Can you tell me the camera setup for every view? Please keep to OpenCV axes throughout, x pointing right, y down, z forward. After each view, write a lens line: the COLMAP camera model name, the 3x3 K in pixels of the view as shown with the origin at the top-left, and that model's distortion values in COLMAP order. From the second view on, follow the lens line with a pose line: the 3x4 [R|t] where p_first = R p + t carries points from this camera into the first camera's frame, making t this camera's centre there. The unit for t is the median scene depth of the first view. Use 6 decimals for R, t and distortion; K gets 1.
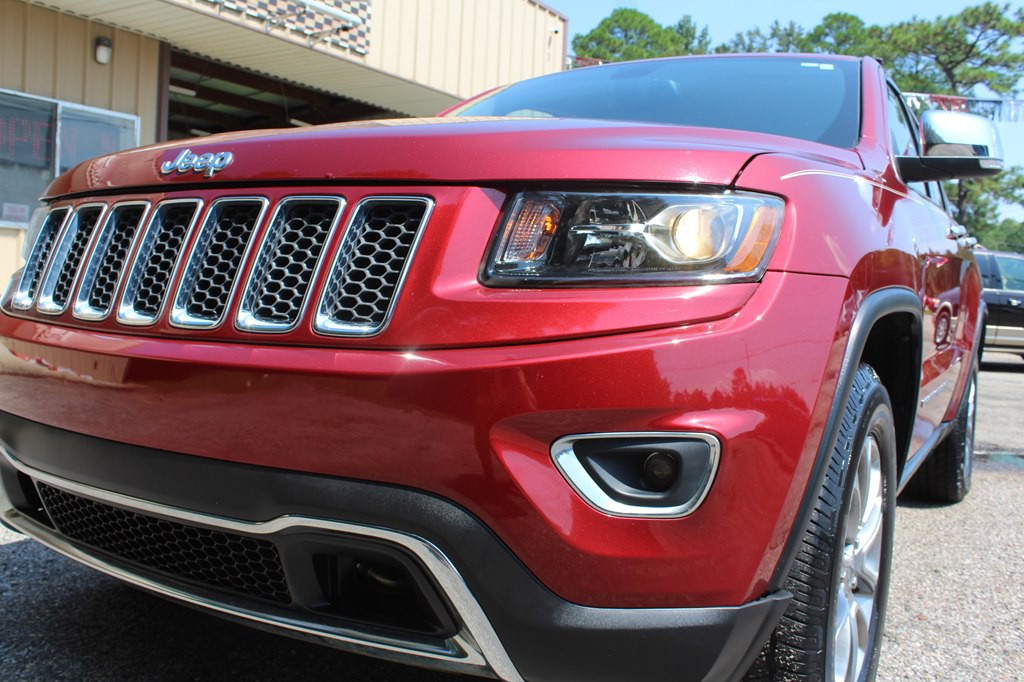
lens RADIAL K [[948.4, 0, 512.0], [0, 948.4, 341.0], [0, 0, 1]] dist [-0.153556, 0.151949]
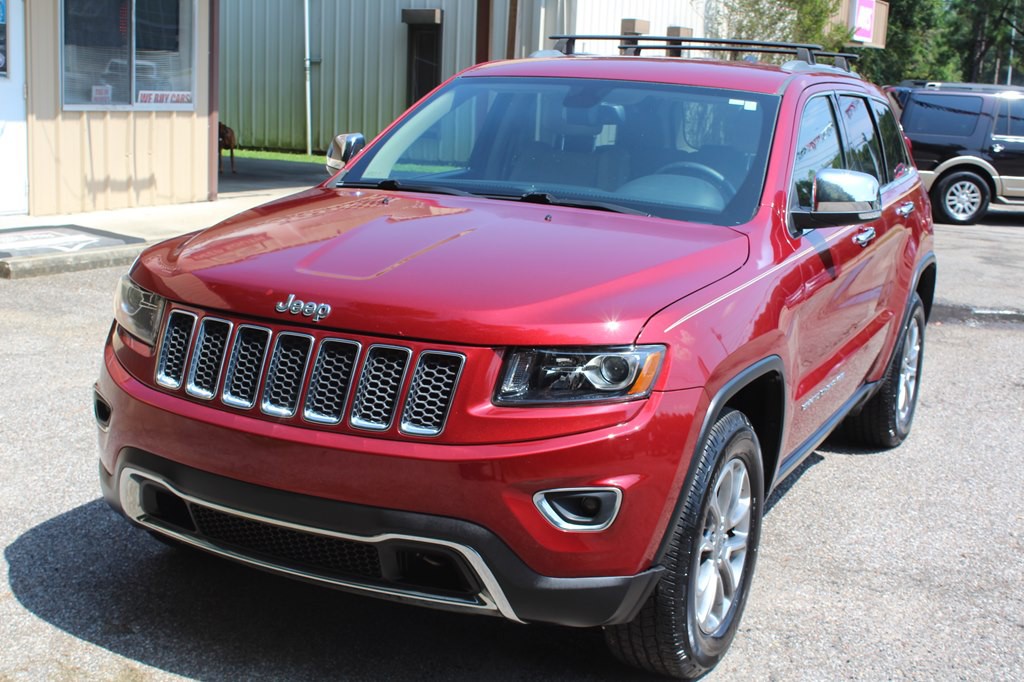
lens RADIAL K [[1335.6, 0, 512.0], [0, 1335.6, 341.0], [0, 0, 1]] dist [-0.064196, 0.080247]
pose [[0.997401, -0.010103, 0.071335, -0.175079], [-0.000171, 0.989783, 0.142582, -0.535823], [-0.072047, -0.142224, 0.987209, -1.479545]]
